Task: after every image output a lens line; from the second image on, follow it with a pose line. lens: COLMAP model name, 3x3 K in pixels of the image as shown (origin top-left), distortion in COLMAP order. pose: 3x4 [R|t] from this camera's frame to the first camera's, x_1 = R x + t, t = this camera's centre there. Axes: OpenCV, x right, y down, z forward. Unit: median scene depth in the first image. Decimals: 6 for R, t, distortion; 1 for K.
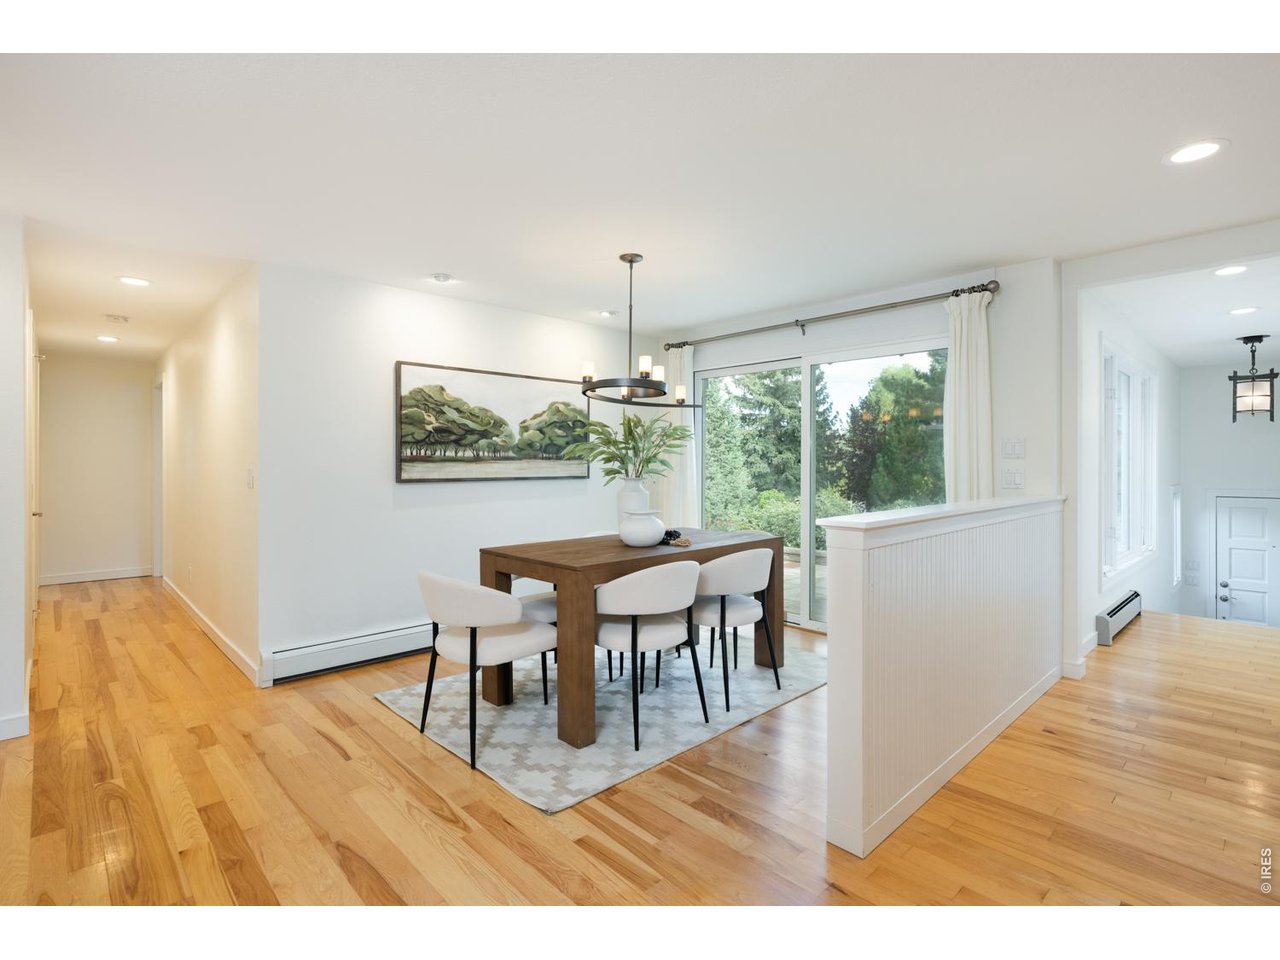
lens RADIAL K [[626.1, 0, 645.0], [0, 626.1, 462.4], [0, 0, 1]] dist [-0.003020, 0.001308]
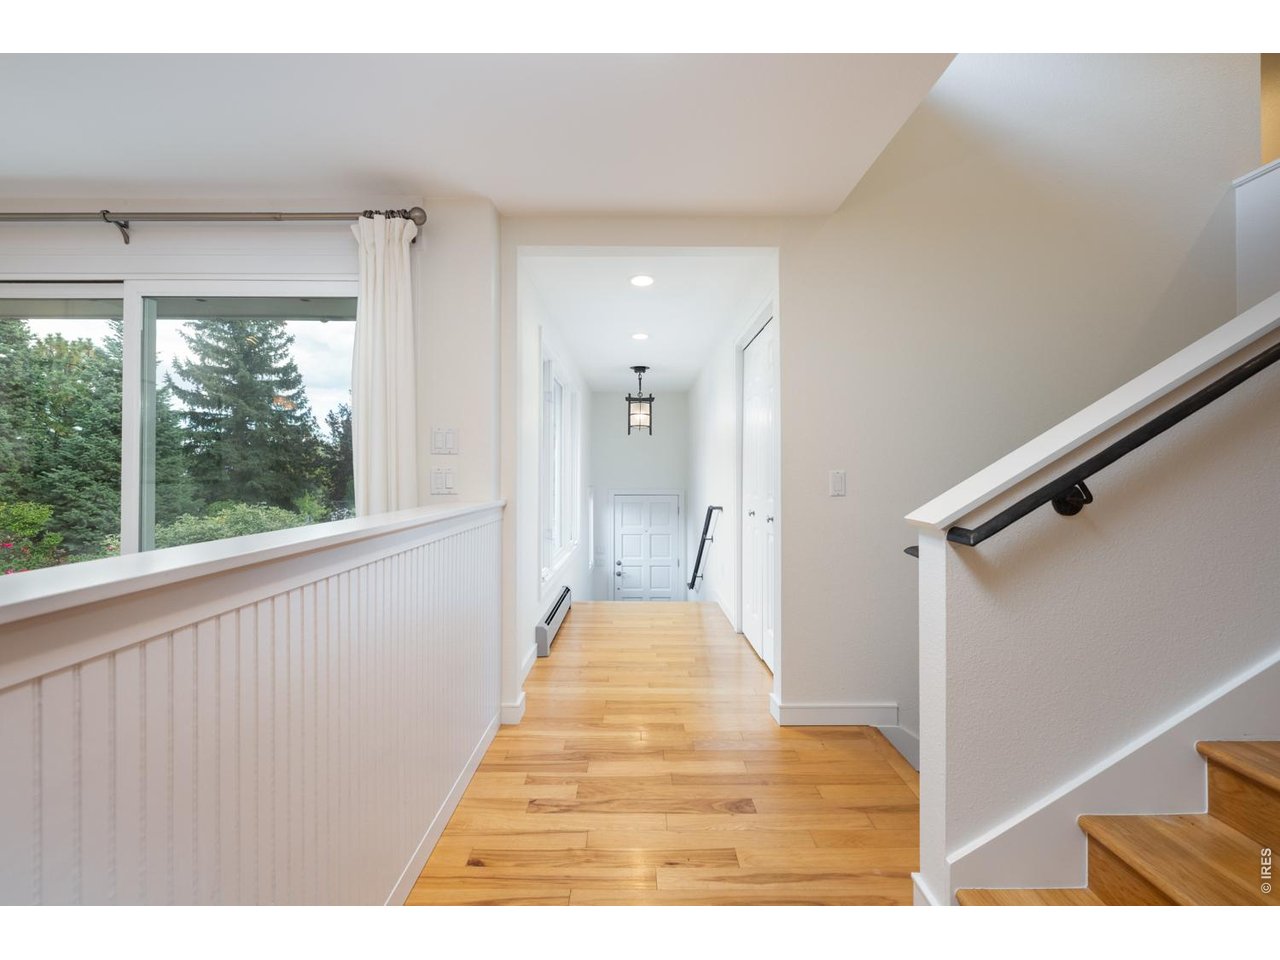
lens RADIAL K [[518.3, 0, 637.7], [0, 518.3, 474.4], [0, 0, 1]] dist [-0.002916, -0.000134]
pose [[0.684603, -0.000604, 0.728915, 0.227214], [-0.002983, 0.999989, 0.003630, 0.011482], [-0.728910, -0.004660, 0.684594, 0.312547]]
